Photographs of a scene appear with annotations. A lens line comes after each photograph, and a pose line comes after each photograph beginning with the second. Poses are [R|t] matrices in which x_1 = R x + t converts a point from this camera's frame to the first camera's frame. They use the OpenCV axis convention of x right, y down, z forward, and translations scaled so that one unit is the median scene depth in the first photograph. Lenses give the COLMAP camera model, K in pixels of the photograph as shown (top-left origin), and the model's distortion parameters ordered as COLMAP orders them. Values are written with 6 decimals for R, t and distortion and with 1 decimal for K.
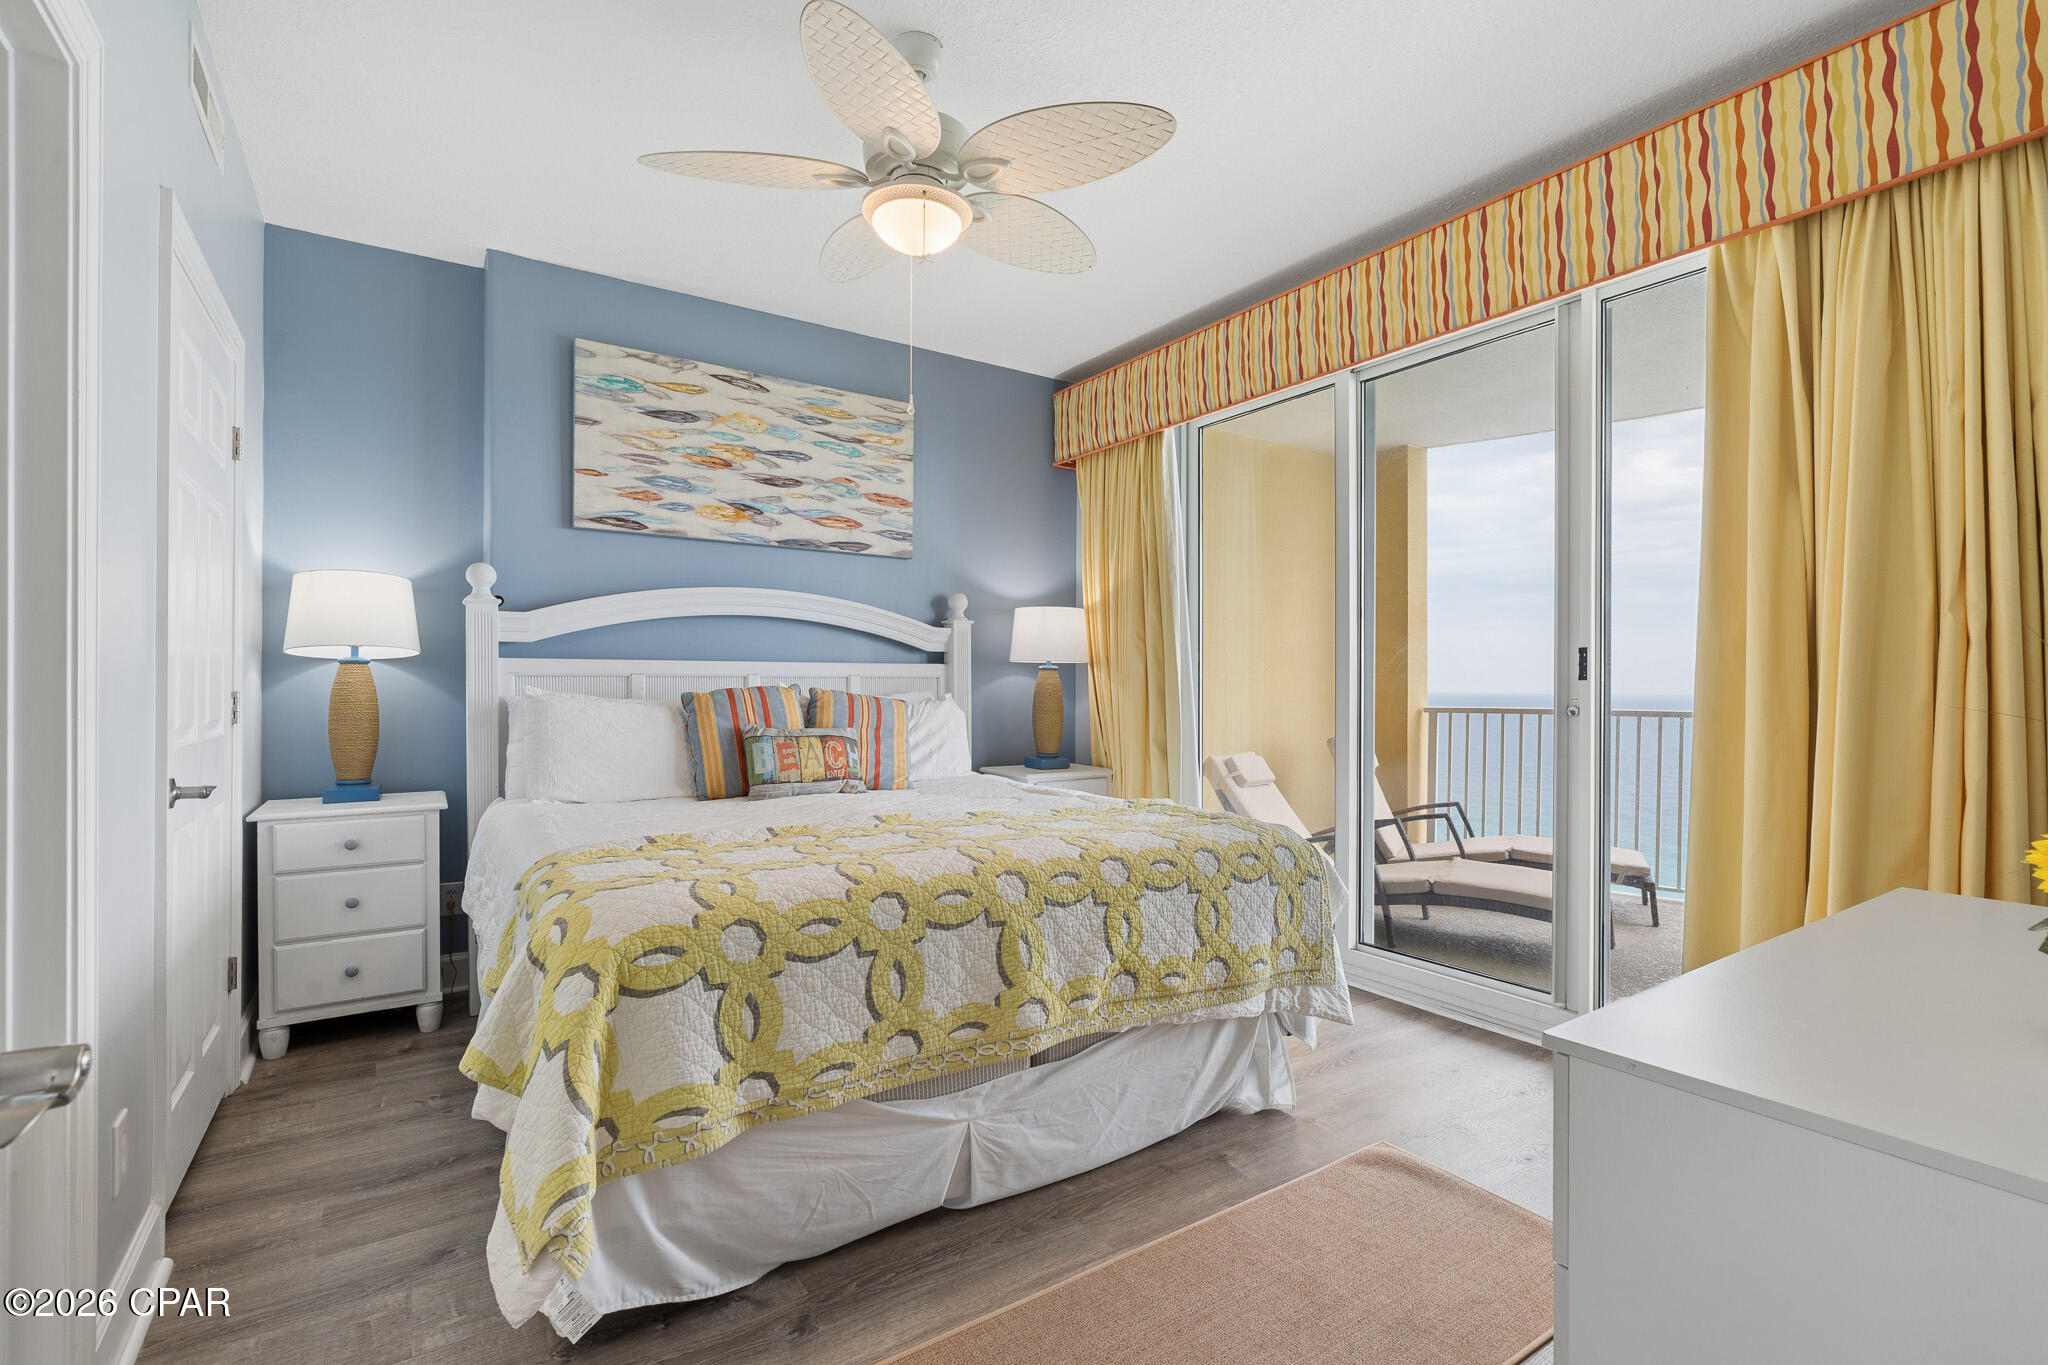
lens RADIAL K [[925.5, 0, 992.2], [0, 925.5, 683.5], [0, 0, 1]] dist [-0.005181, 0.002037]
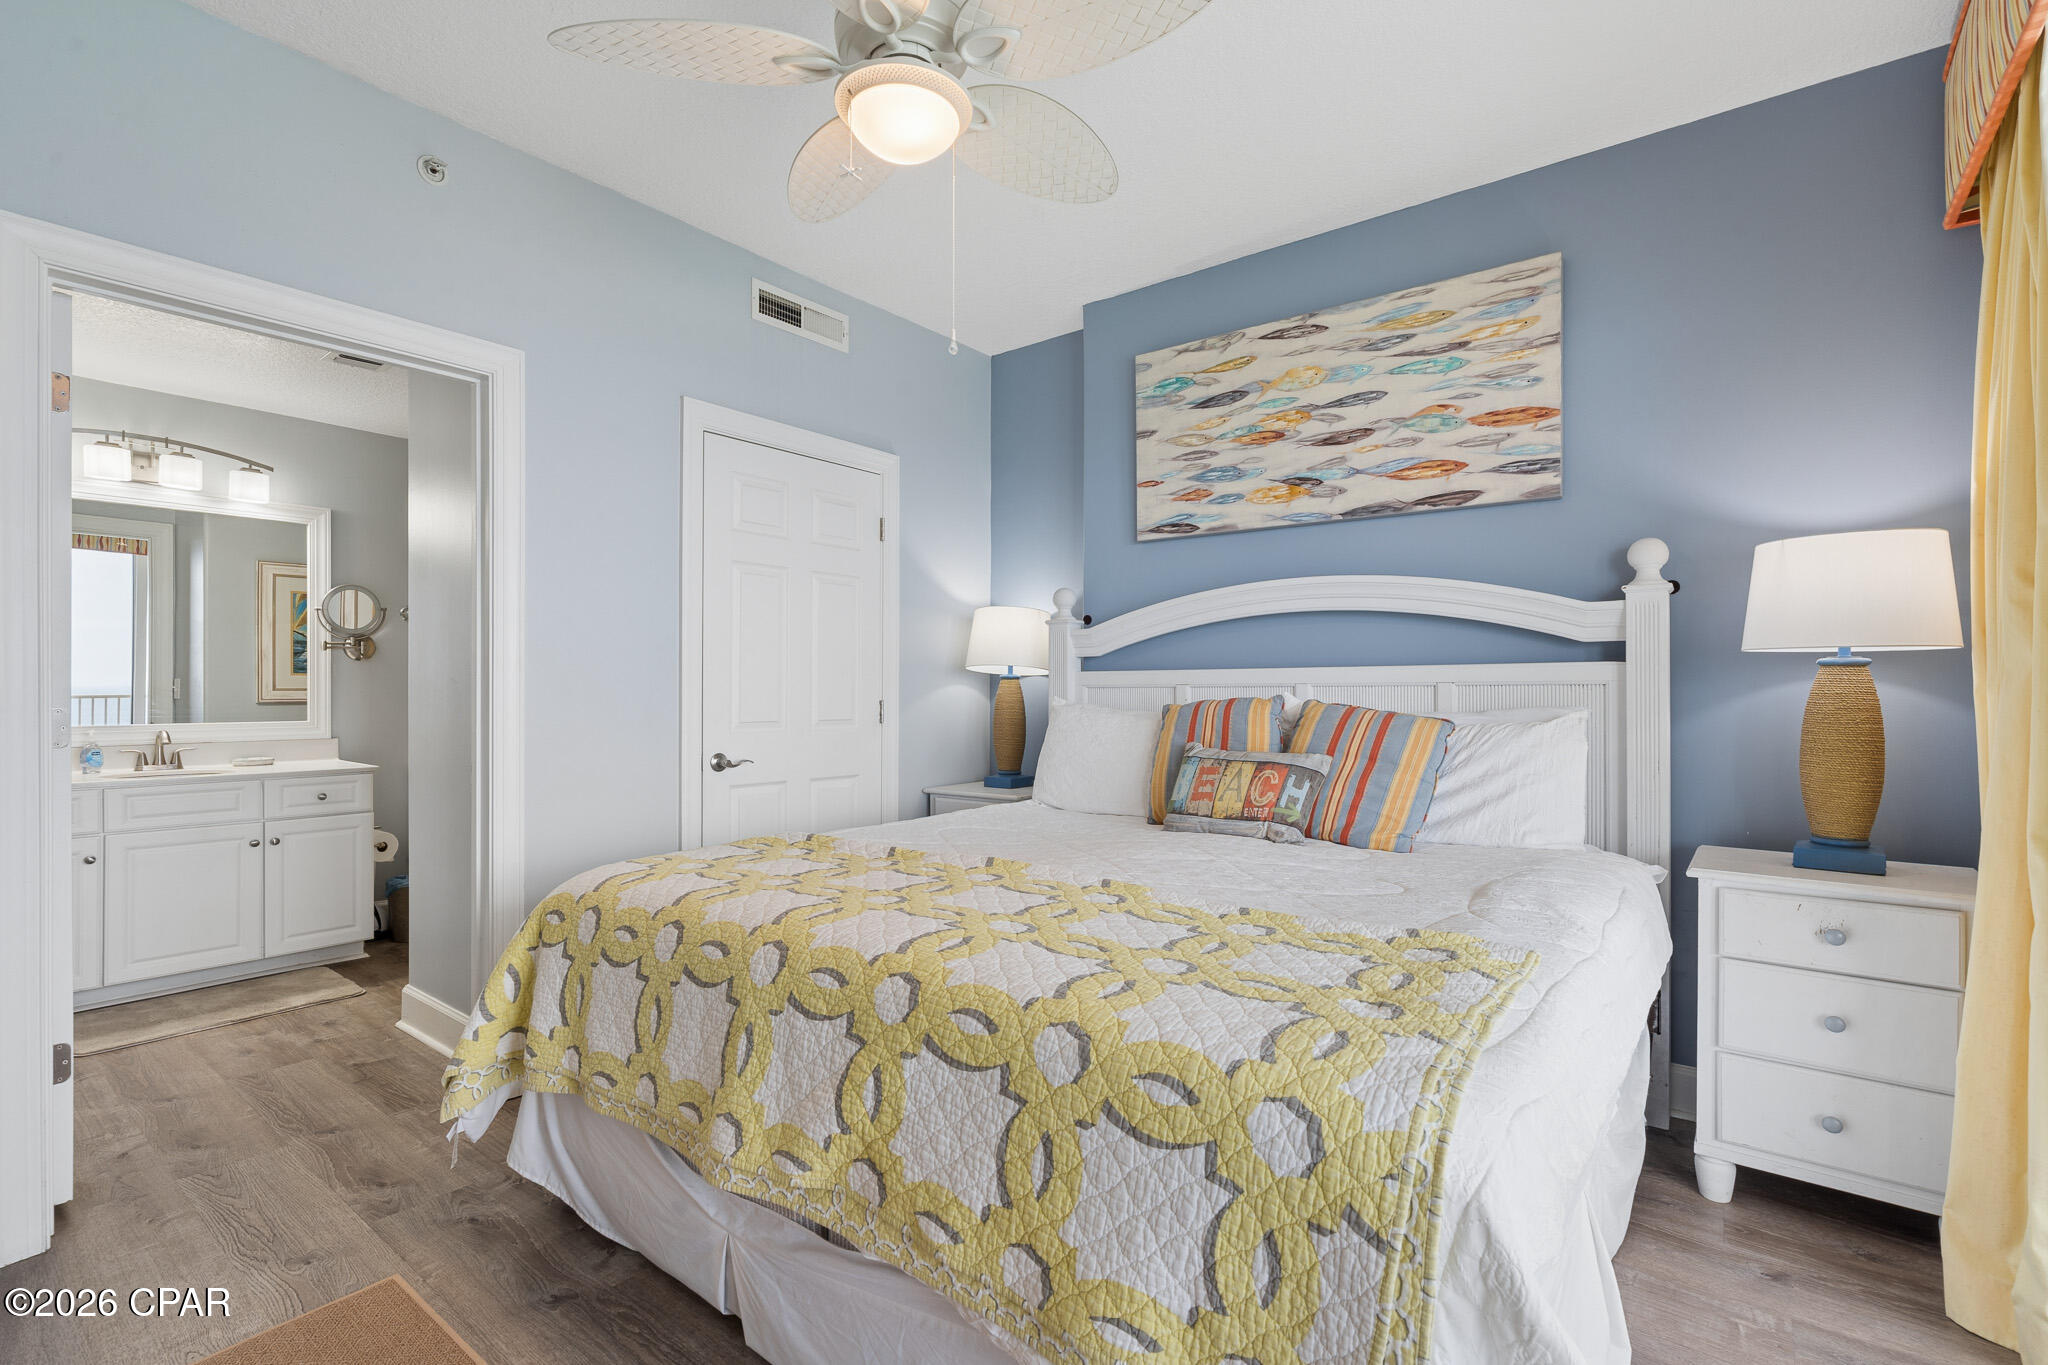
lens RADIAL K [[925.5, 0, 1054.7], [0, 925.5, 693.8], [0, 0, 1]] dist [-0.005181, 0.002037]
pose [[0.341210, -0.001322, -0.939986, 0.451485], [-0.000265, 0.999999, -0.001503, 0.000653], [0.939987, 0.000762, 0.341209, 0.535839]]
